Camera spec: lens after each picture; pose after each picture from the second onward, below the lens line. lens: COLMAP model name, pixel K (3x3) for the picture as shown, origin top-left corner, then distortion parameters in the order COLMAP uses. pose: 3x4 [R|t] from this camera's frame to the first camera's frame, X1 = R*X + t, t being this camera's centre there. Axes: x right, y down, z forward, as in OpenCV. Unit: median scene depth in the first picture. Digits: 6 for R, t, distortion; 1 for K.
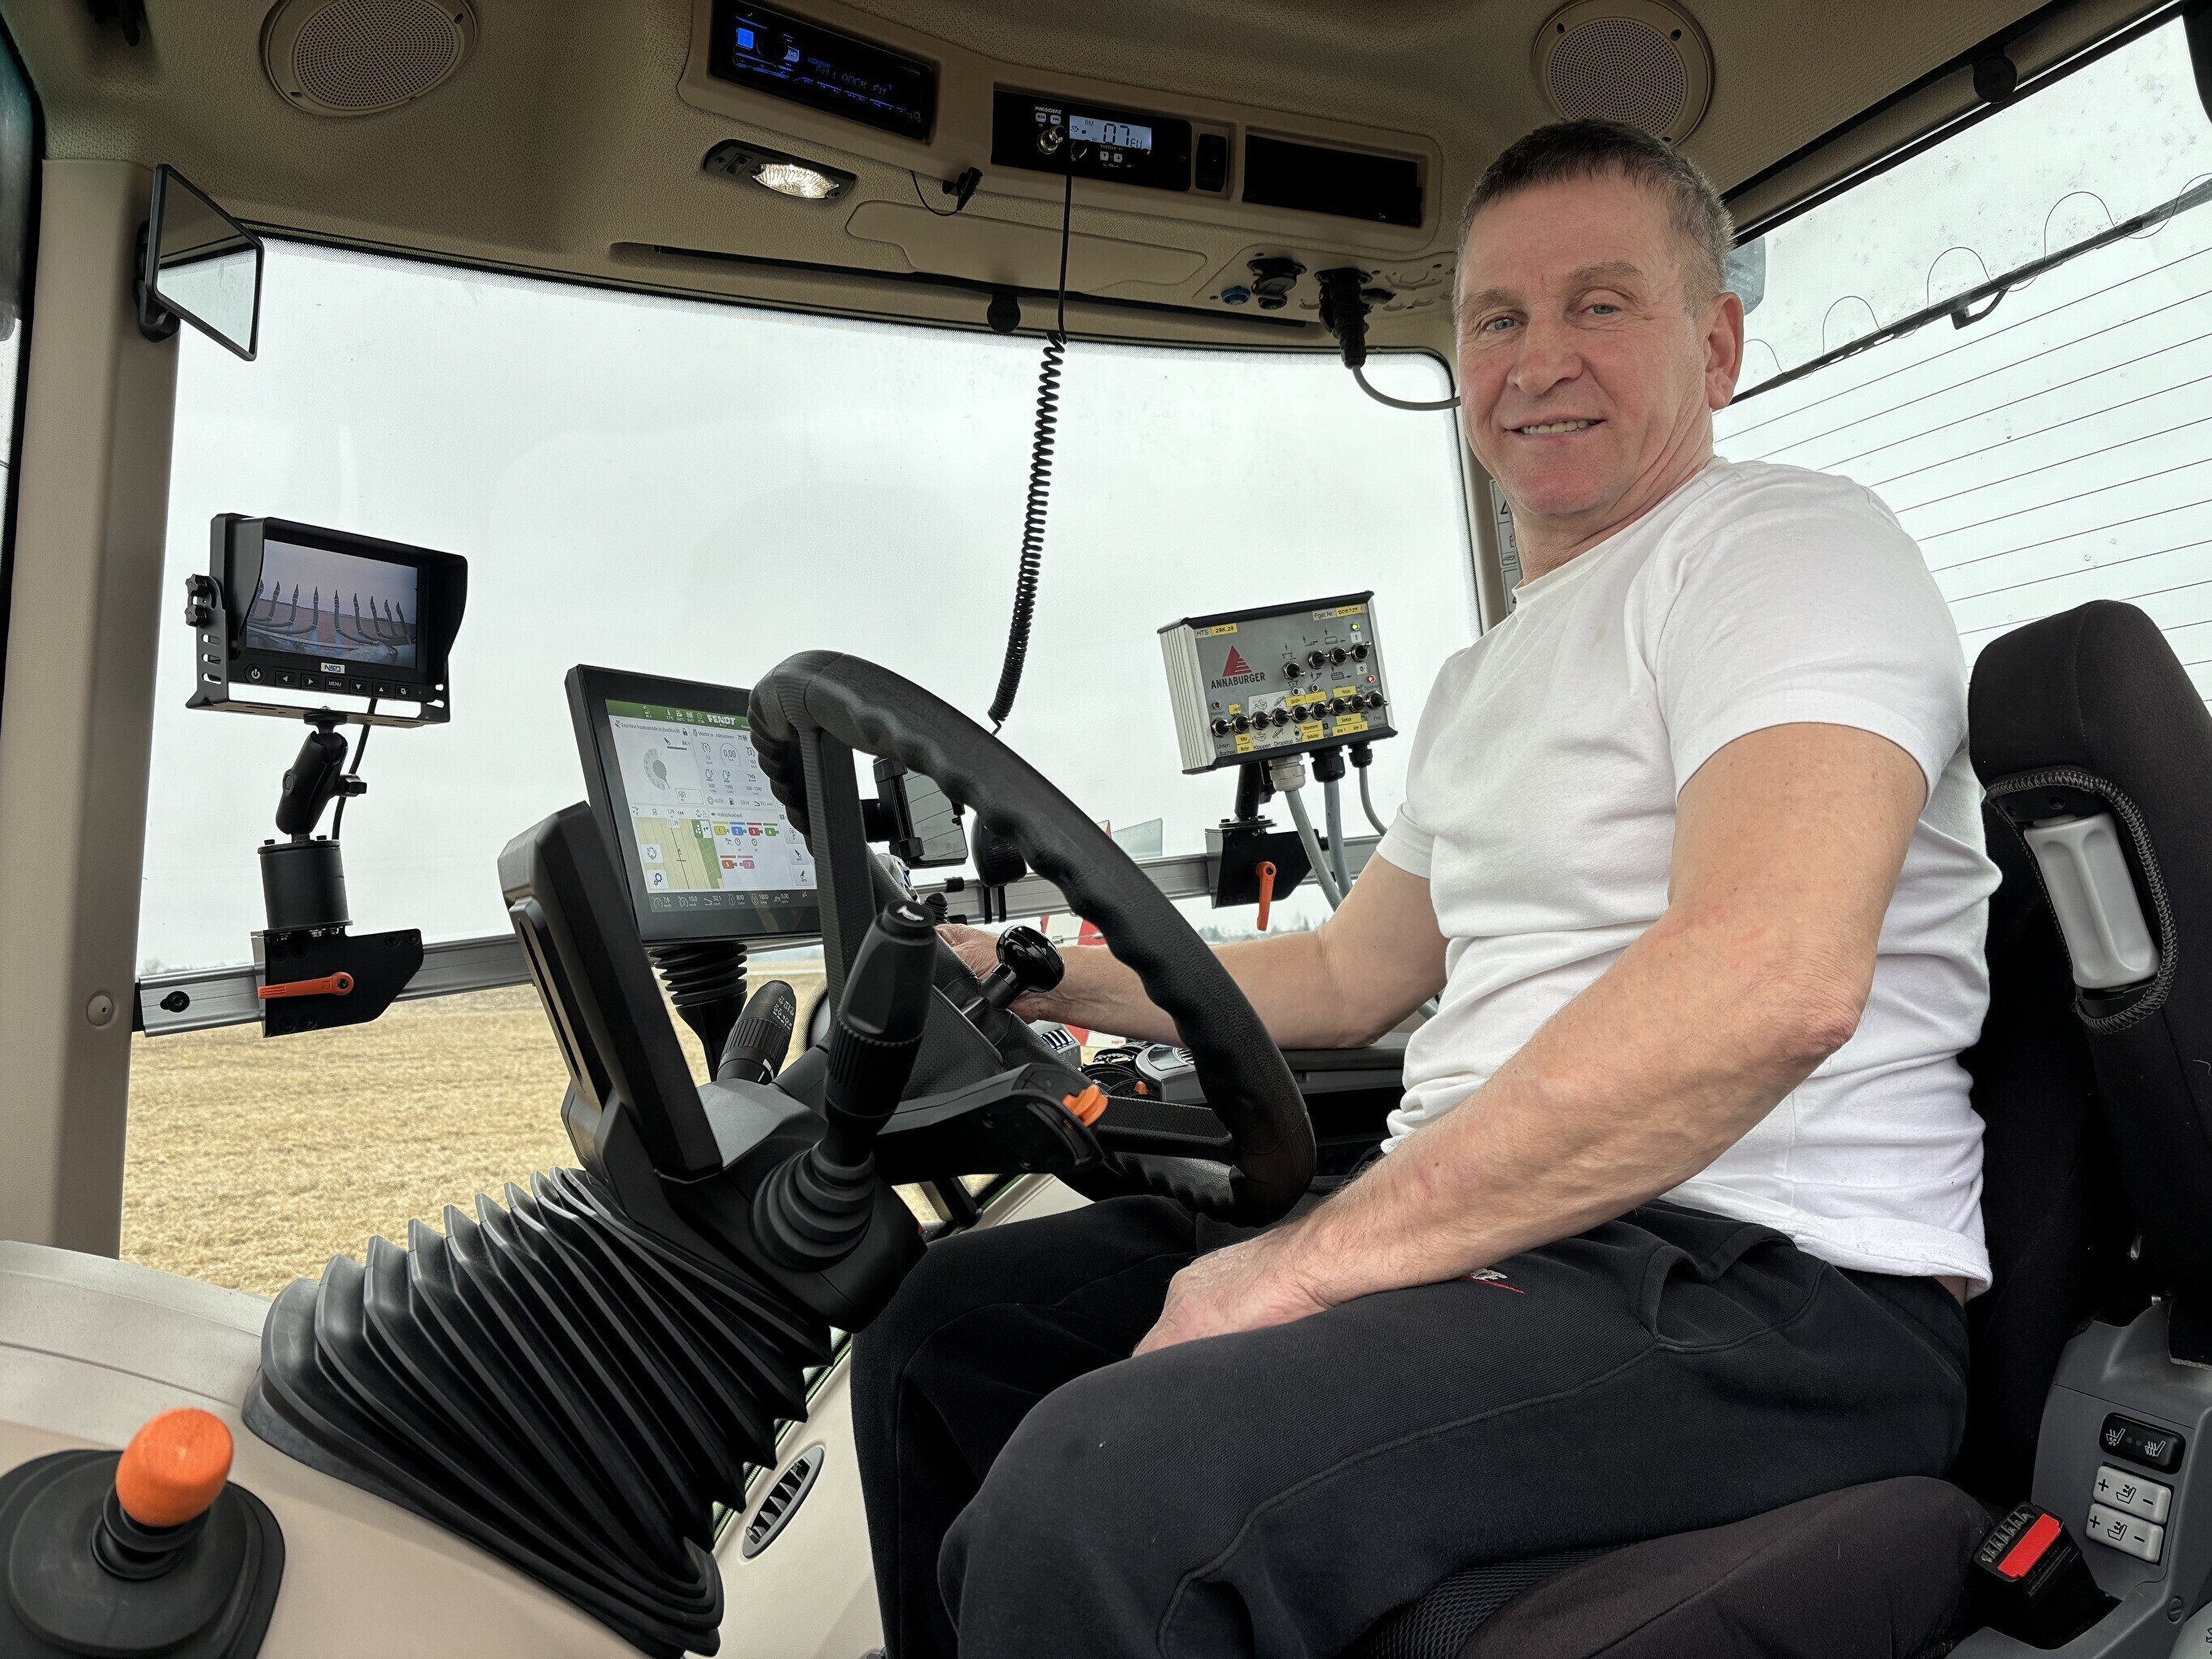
lens RADIAL K [[1692.5, 0, 1106.0], [0, 1692.5, 829.5], [0, 0, 1]] dist [-0.002641, -0.000720]
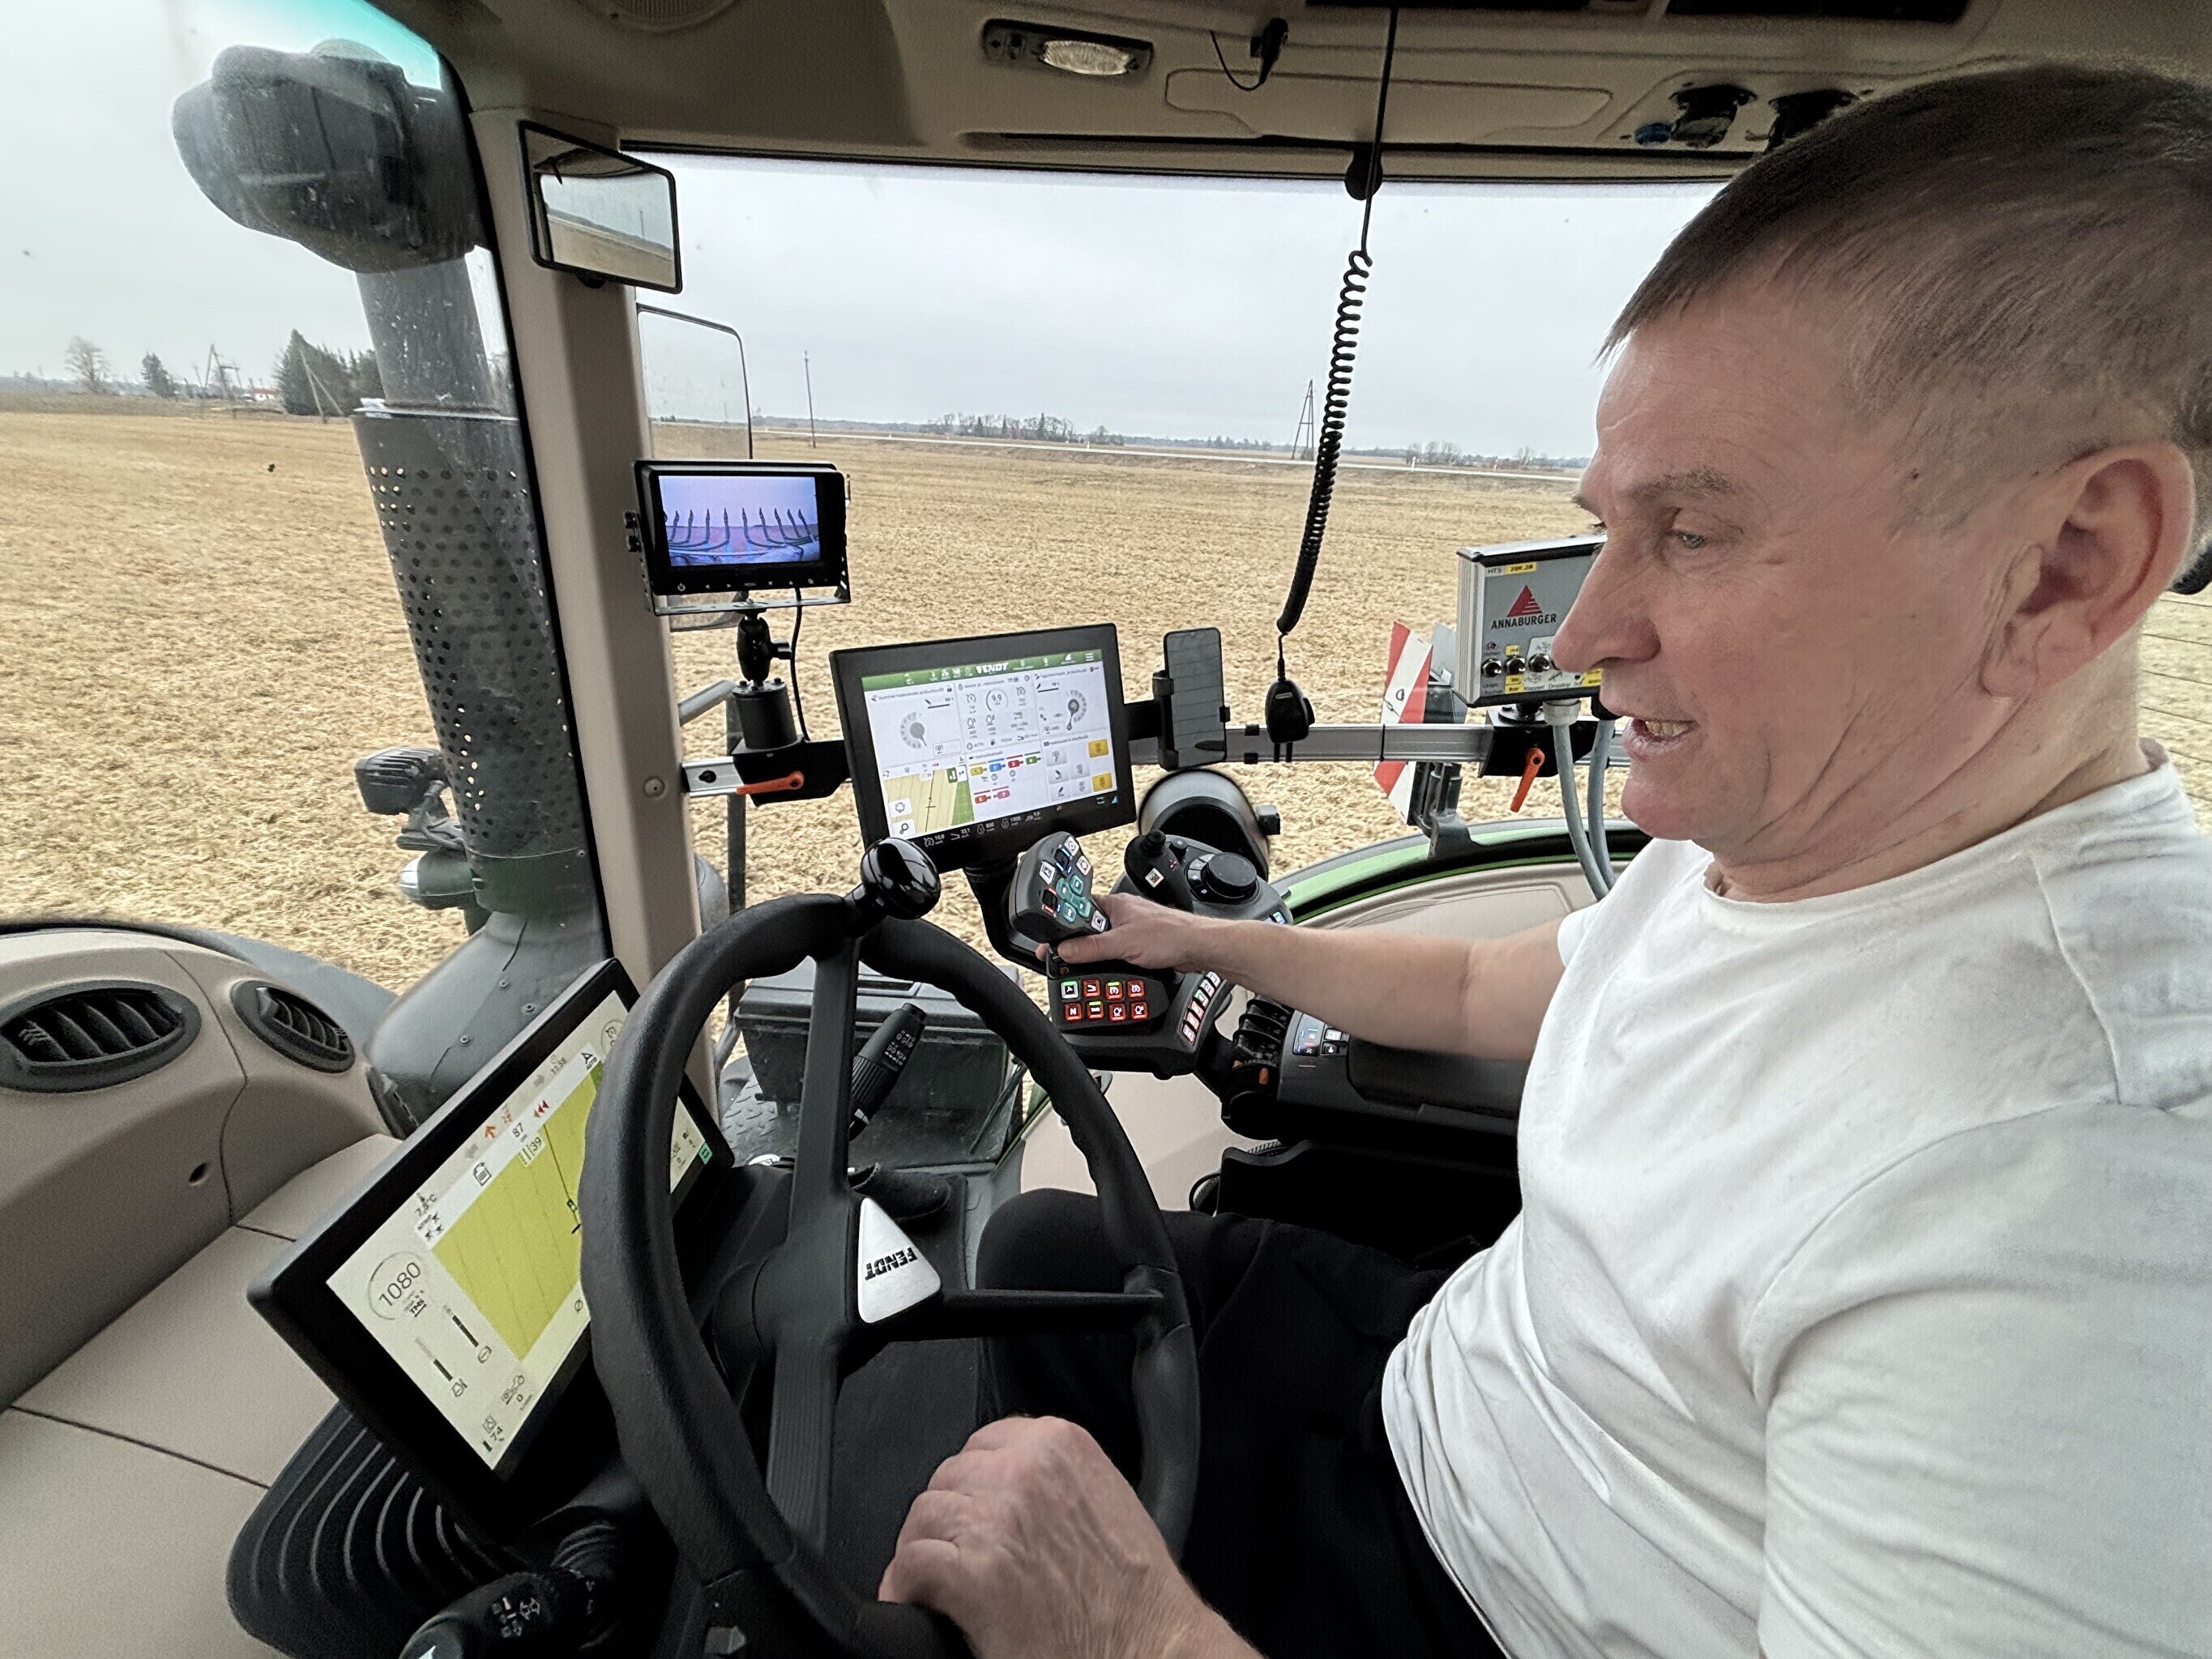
lens RADIAL K [[946.9, 0, 1108.9], [0, 946.9, 880.9], [0, 0, 1]] dist [-0.000302, 0.000094]
pose [[0.891105, 0.255291, -0.375179, 0.127796], [-0.046910, 0.874145, 0.483395, -0.251368], [0.451367, -0.413156, 0.790930, 0.441218]]
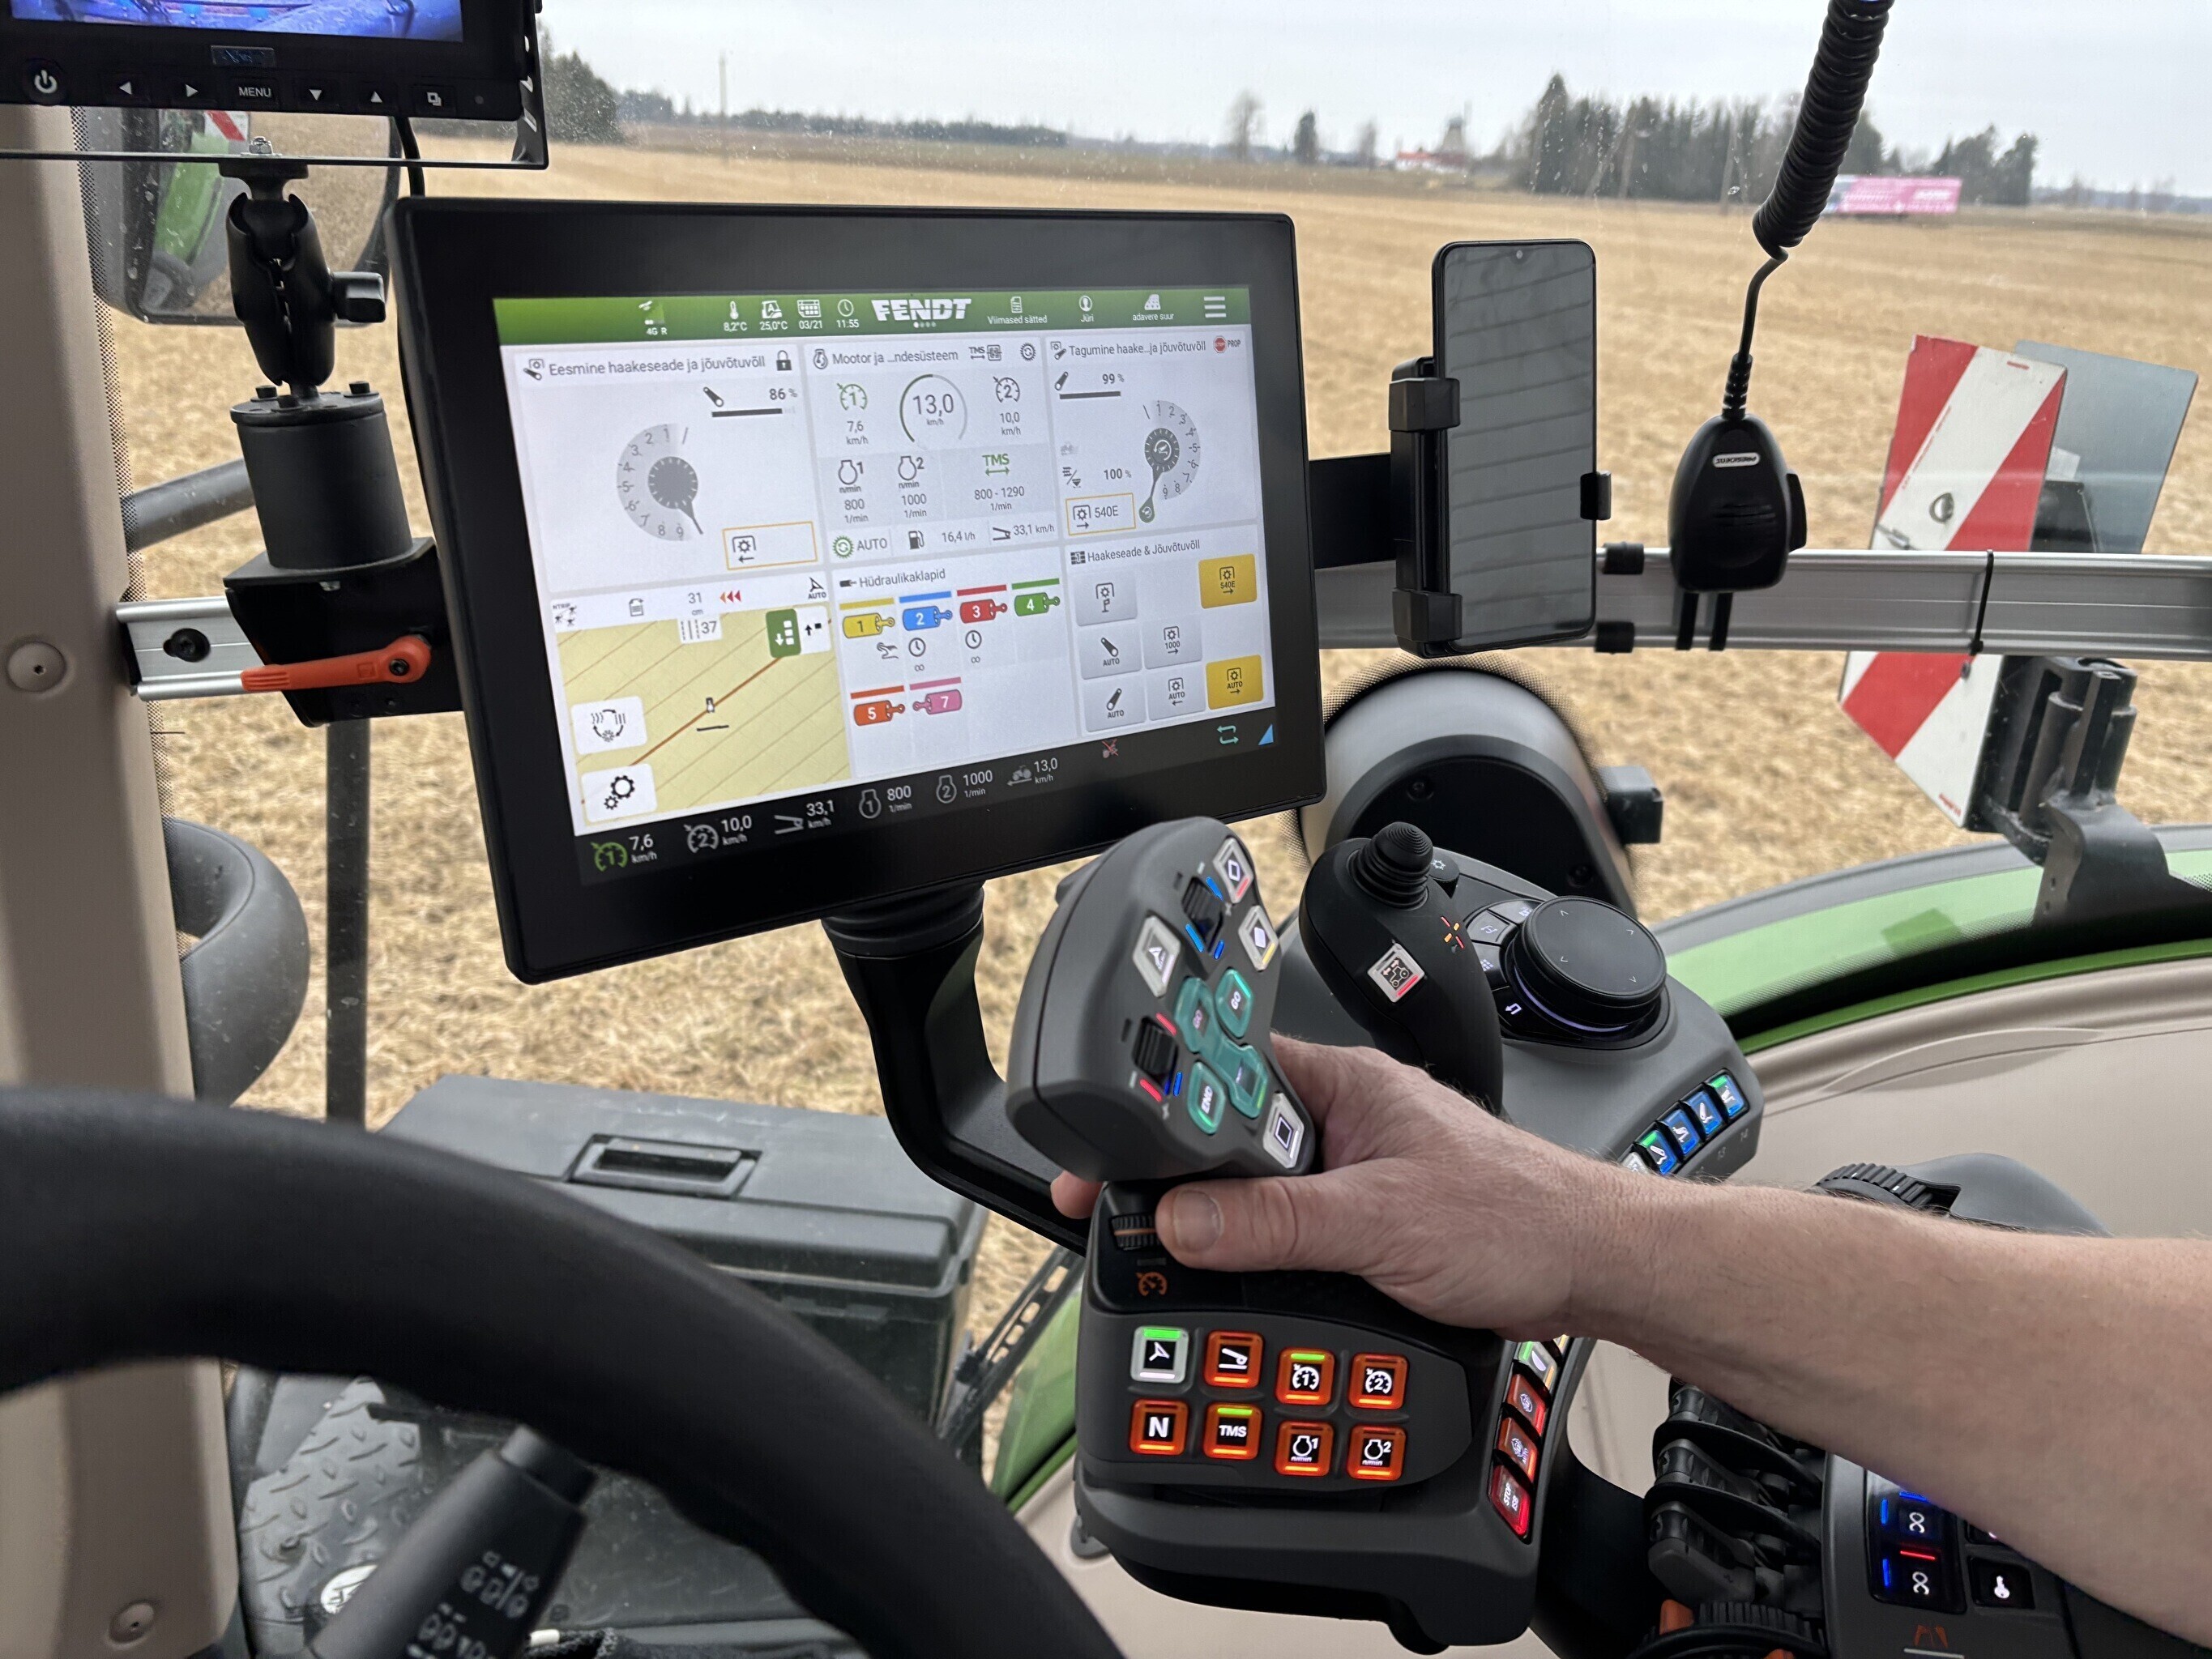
lens RADIAL K [[1692.5, 0, 1106.0], [0, 1692.5, 829.5], [0, 0, 1]] dist [-0.002641, -0.000720]
pose [[0.872796, 0.268498, -0.407598, -0.003551], [-0.064835, 0.891474, 0.448409, -0.130648], [0.483760, -0.364943, 0.795483, 0.656095]]
